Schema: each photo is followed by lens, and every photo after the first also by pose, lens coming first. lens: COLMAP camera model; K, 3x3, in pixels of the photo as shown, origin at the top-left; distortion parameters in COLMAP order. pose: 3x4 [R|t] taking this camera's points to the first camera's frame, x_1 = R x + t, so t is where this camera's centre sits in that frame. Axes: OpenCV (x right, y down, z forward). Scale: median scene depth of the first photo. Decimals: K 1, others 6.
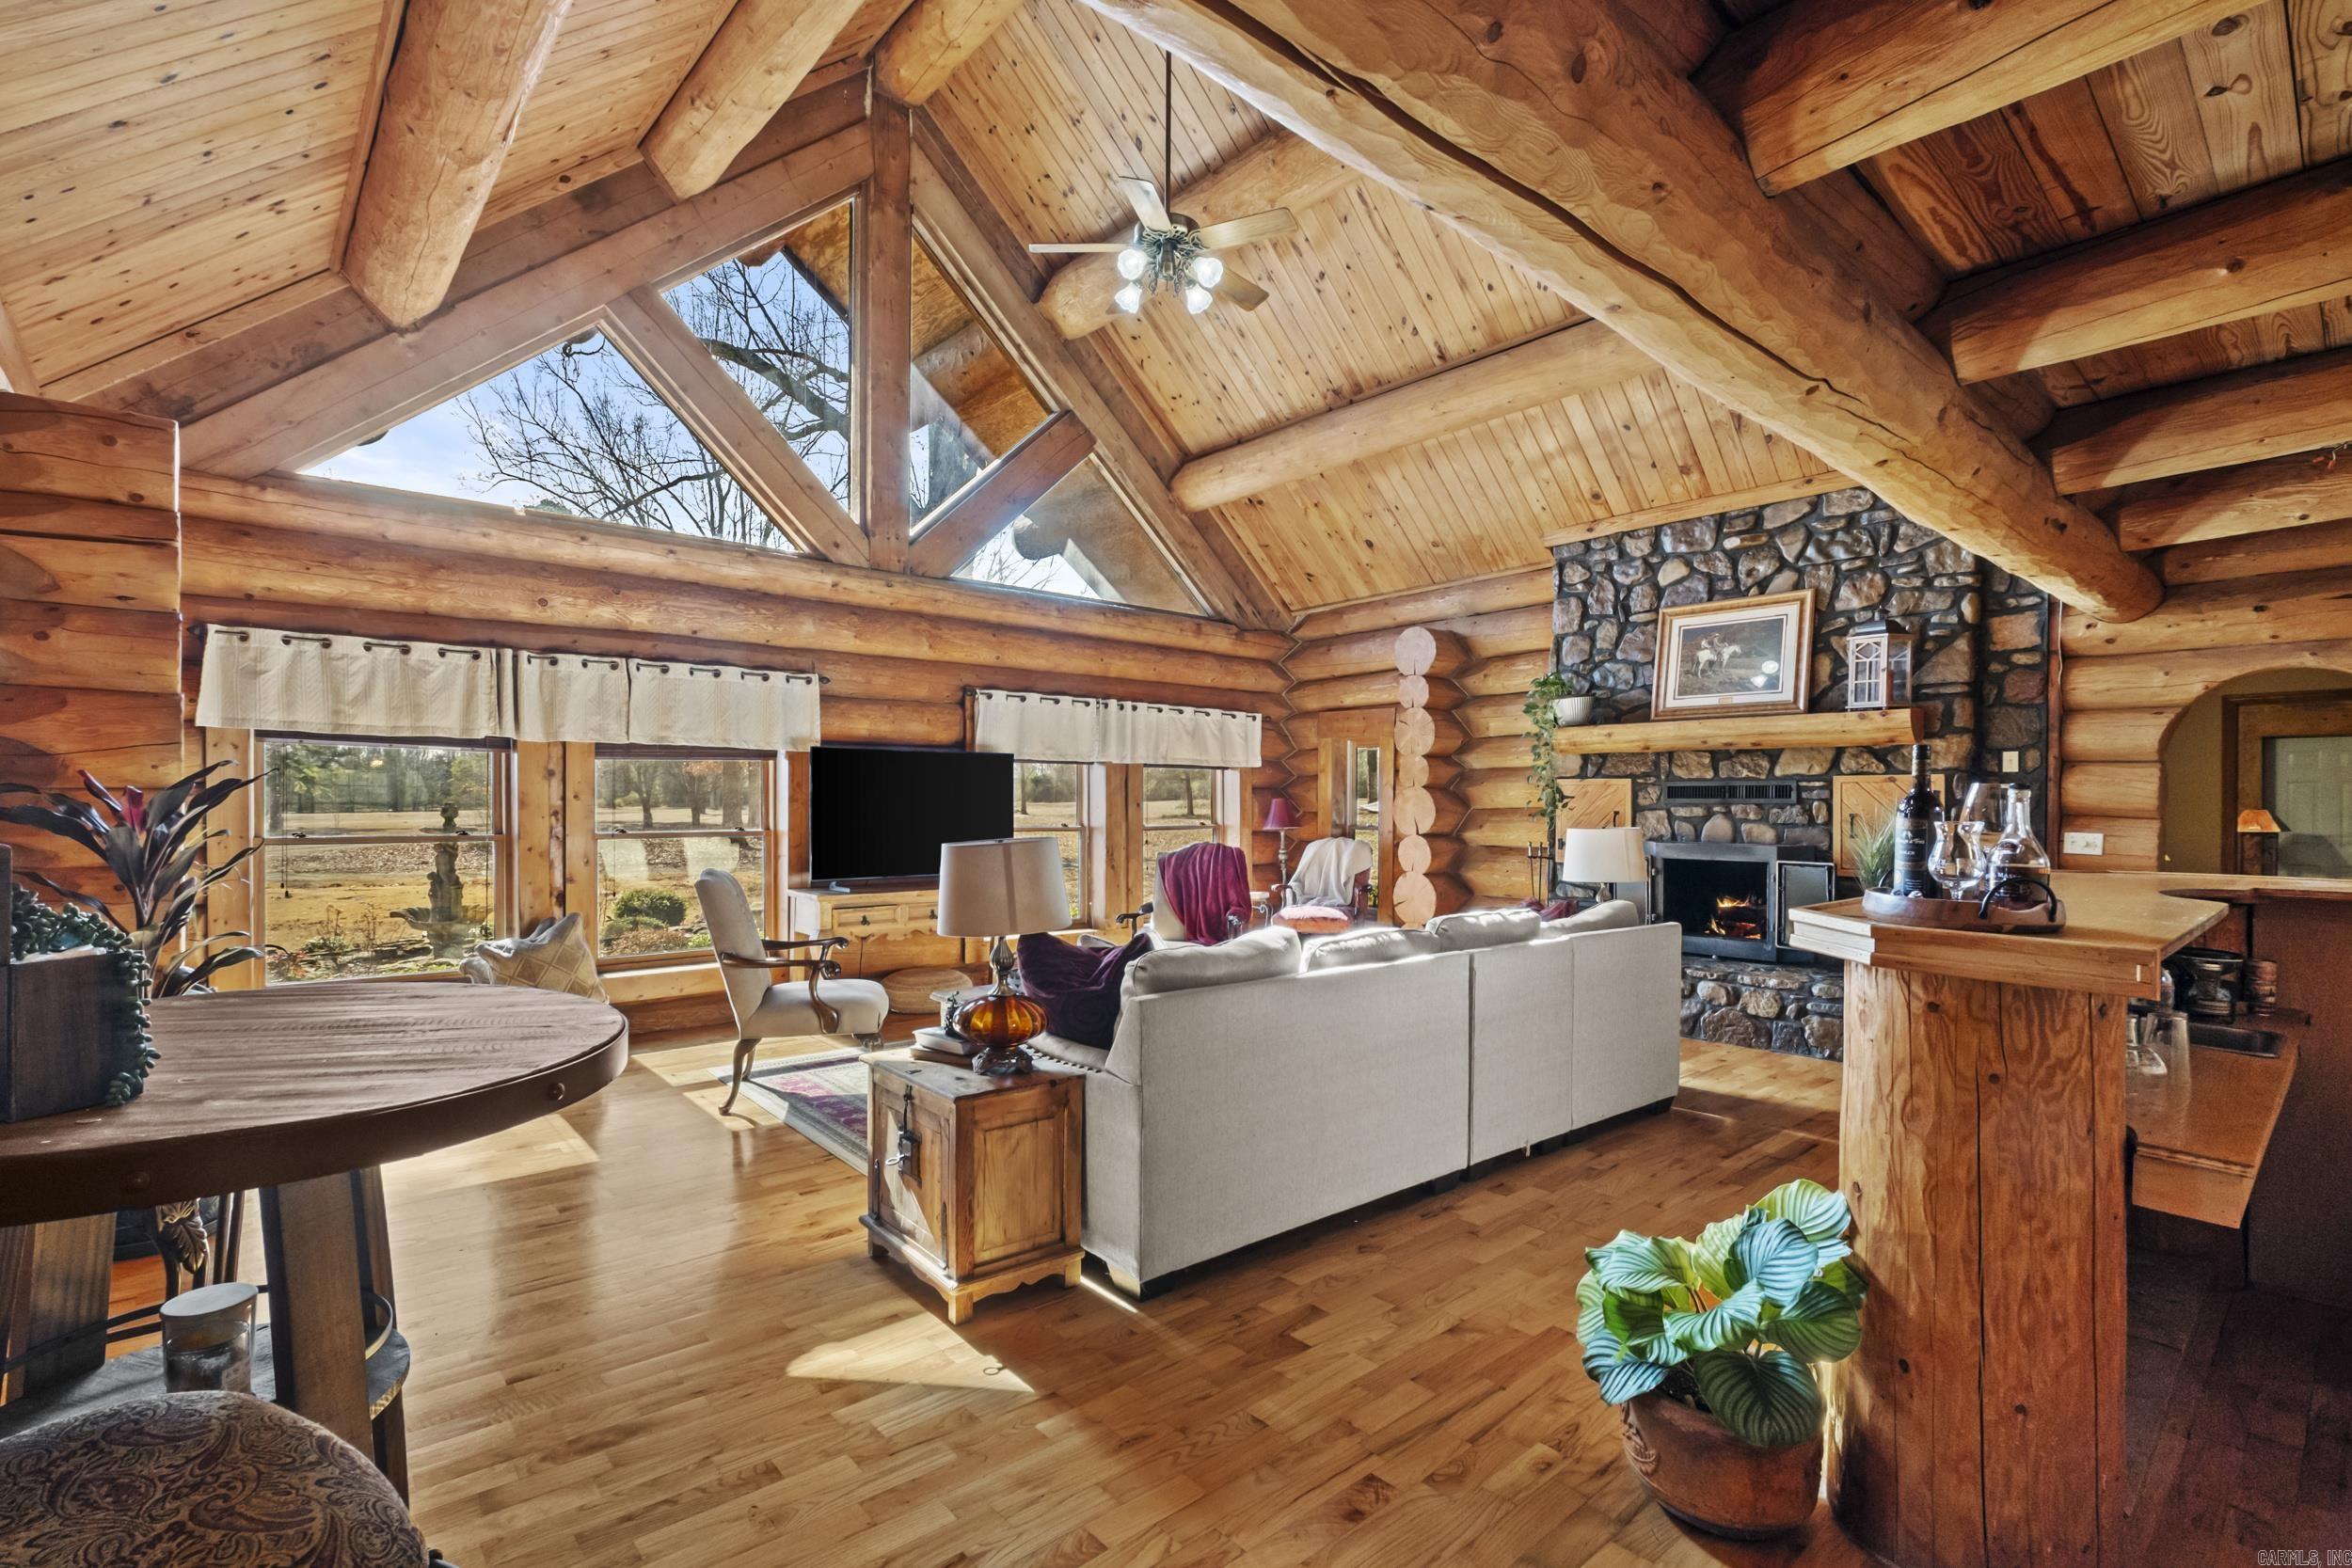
lens RADIAL K [[1038.1, 0, 1153.3], [0, 1038.1, 793.7], [0, 0, 1]] dist [-0.006289, 0.000091]
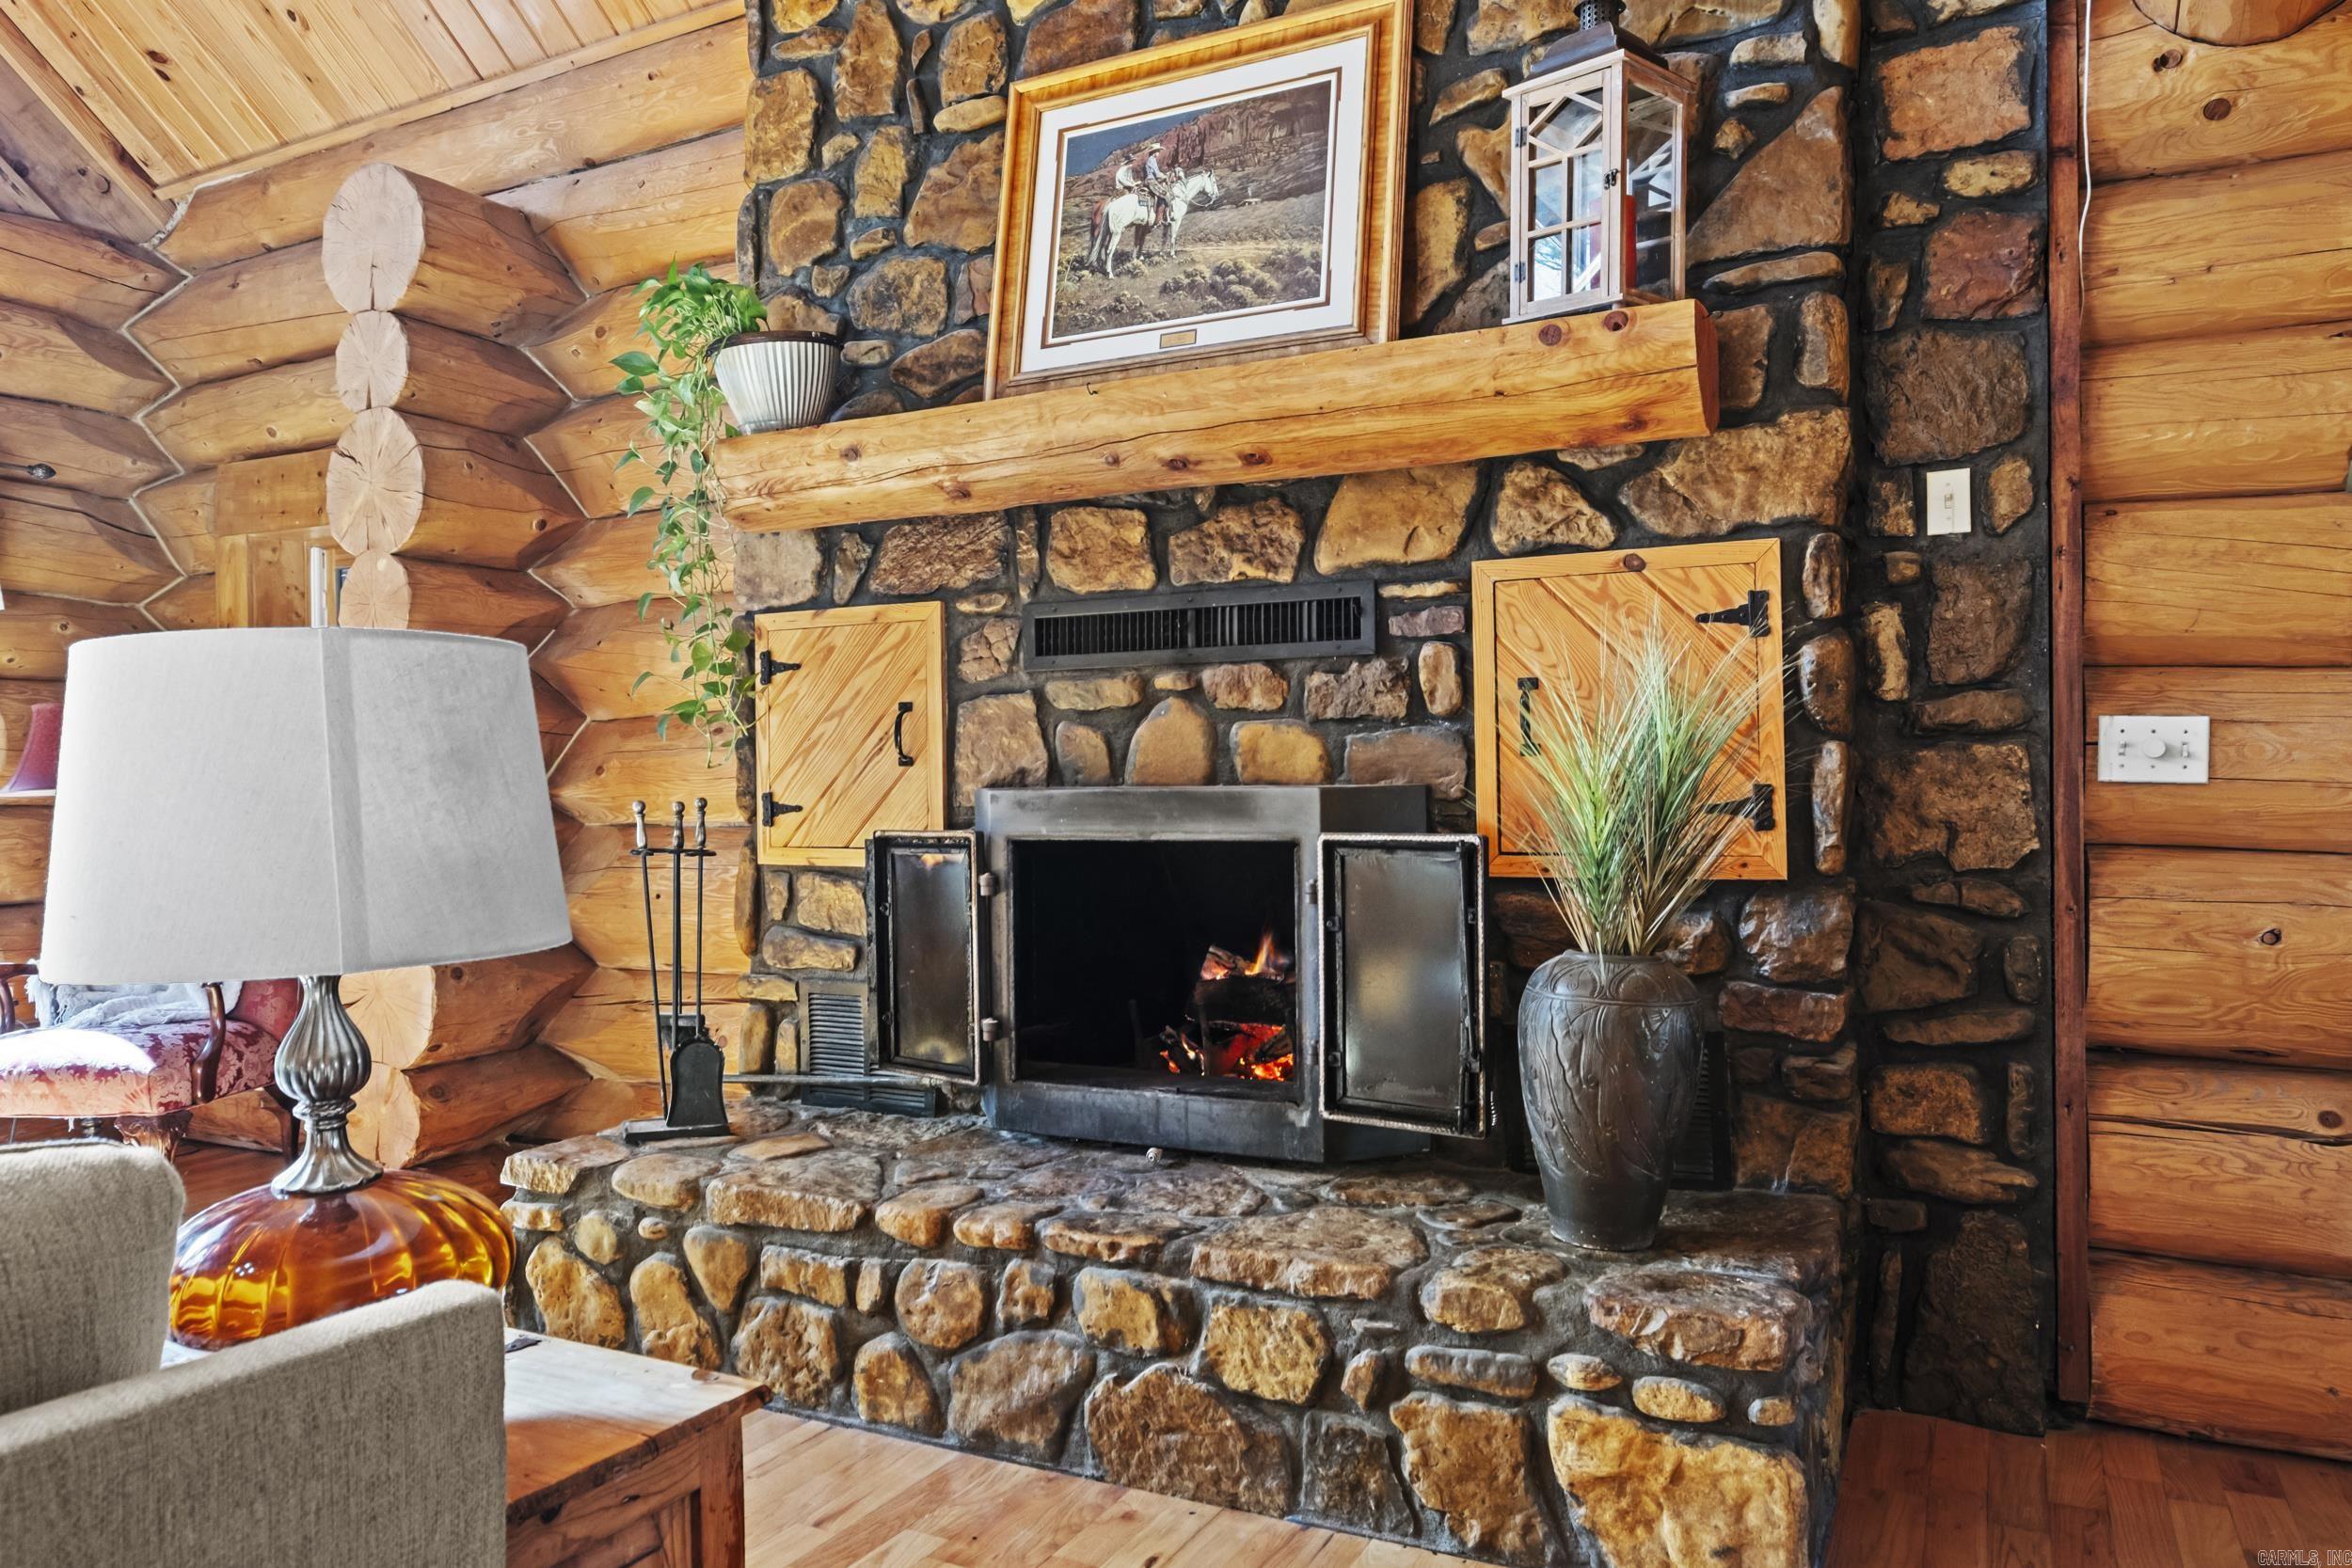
lens RADIAL K [[1613.7, 0, 1101.6], [0, 1613.7, 734.8], [0, 0, 1]] dist [0.015817, 0.002644]
pose [[0.938415, -0.006858, 0.345442, 0.367384], [0.015126, 0.999660, -0.021246, 0.043680], [-0.345178, 0.025163, 0.938200, 0.559055]]
